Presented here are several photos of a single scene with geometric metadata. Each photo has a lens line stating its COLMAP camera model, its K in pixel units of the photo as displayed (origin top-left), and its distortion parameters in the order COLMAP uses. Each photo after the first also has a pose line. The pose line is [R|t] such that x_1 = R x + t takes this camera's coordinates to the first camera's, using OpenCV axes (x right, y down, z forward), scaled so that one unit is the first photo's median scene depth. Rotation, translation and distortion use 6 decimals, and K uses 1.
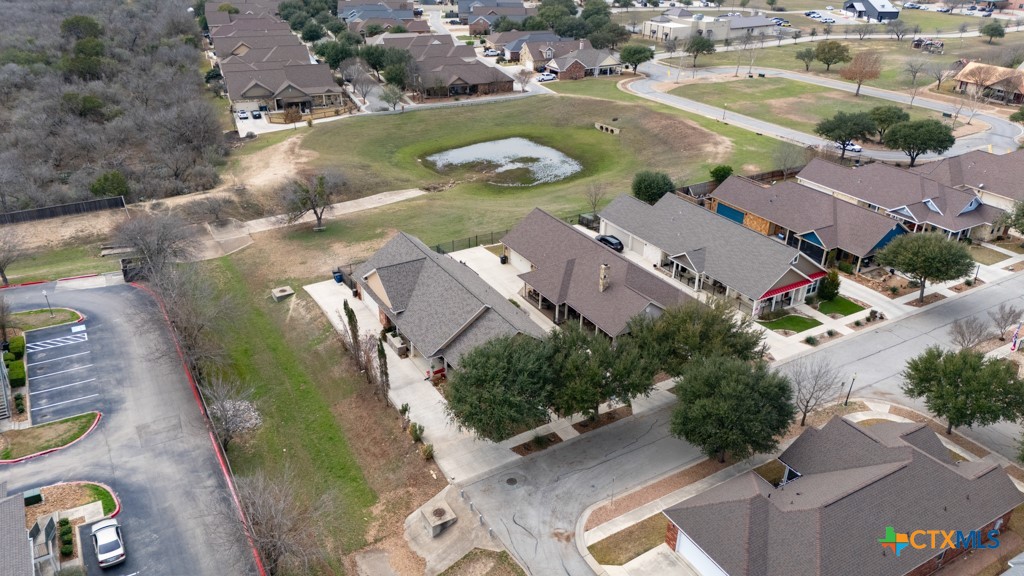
lens RADIAL K [[747.7, 0, 512.0], [0, 747.7, 288.0], [0, 0, 1]] dist [0.090845, -0.100485]
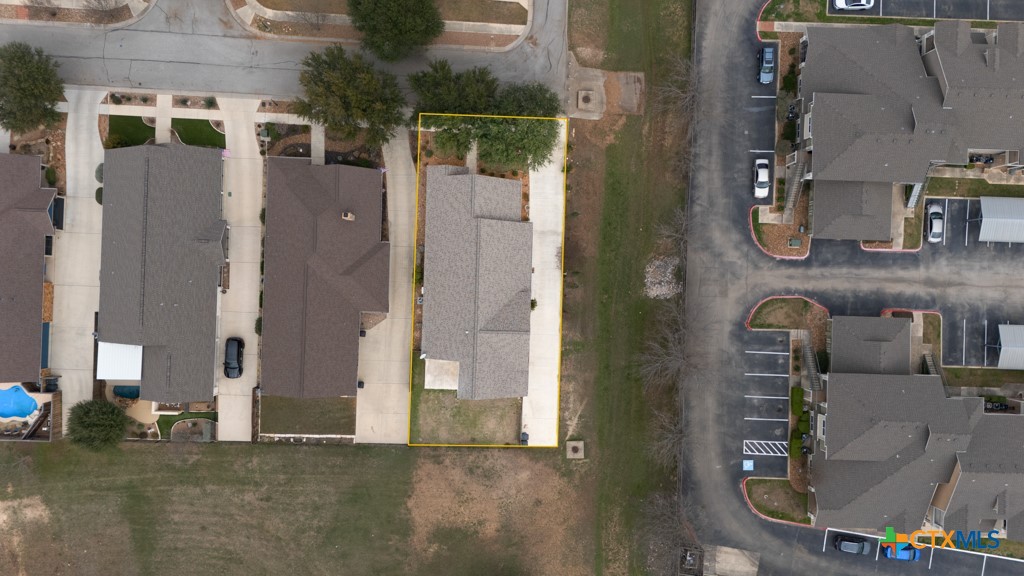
lens RADIAL K [[748.5, 0, 512.0], [0, 748.5, 288.0], [0, 0, 1]] dist [0.055284, -0.040460]
pose [[-0.841975, -0.537779, -0.043279, -0.076759], [0.201067, -0.387214, 0.899799, -0.920623], [-0.500650, 0.748906, 0.434154, 0.478997]]
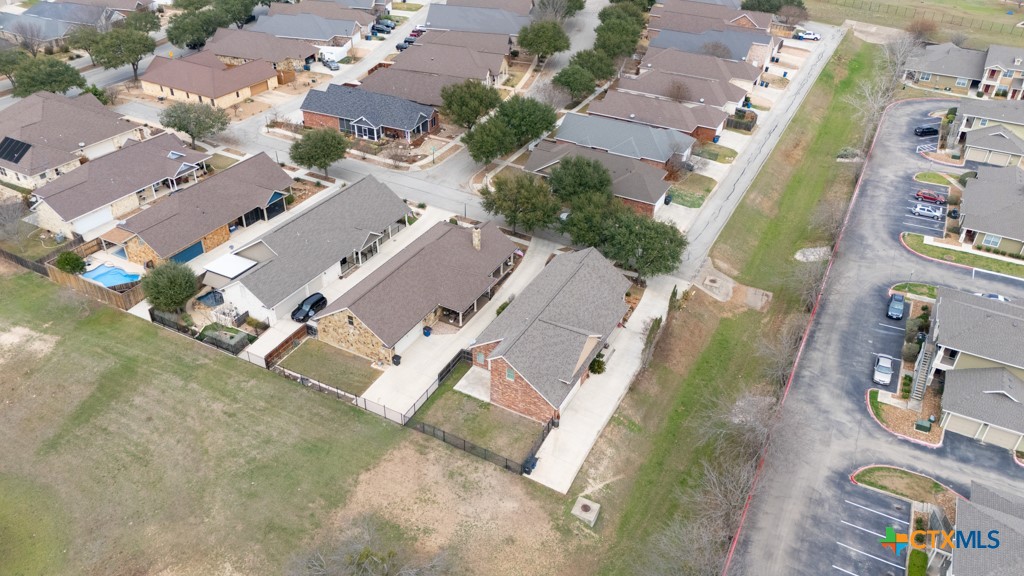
lens RADIAL K [[748.5, 0, 512.0], [0, 748.5, 288.0], [0, 0, 1]] dist [0.055284, -0.040460]
pose [[-0.519904, -0.496130, 0.695381, -0.746081], [0.363264, 0.608365, 0.705643, -0.758018], [-0.773136, 0.619473, -0.136065, 1.118652]]
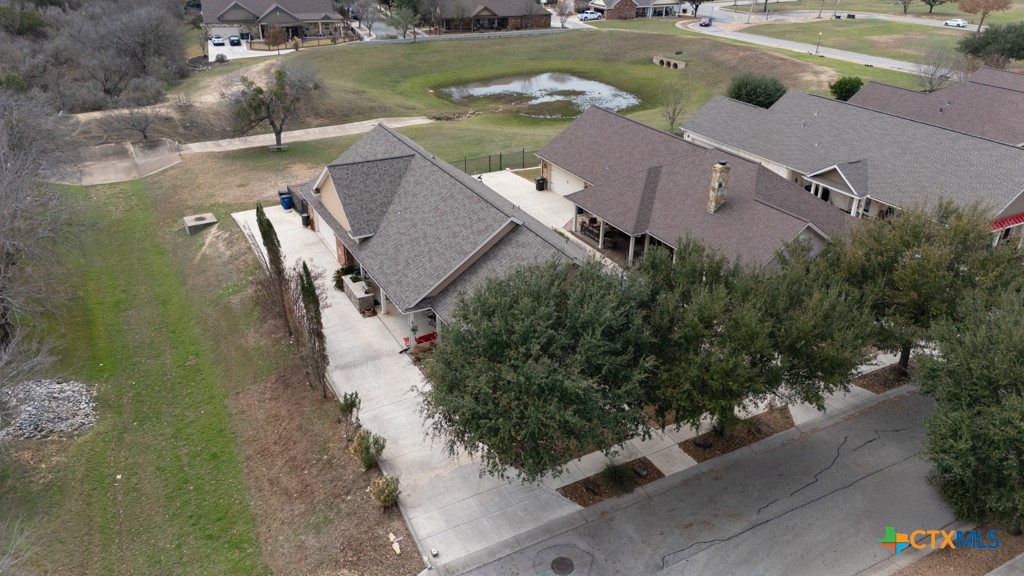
lens RADIAL K [[748.5, 0, 512.0], [0, 748.5, 288.0], [0, 0, 1]] dist [0.055284, -0.040460]
pose [[0.999177, 0.018980, -0.035843, -0.013002], [-0.019153, 0.999807, -0.004470, 0.066609], [0.035751, 0.005153, 0.999347, 0.395861]]
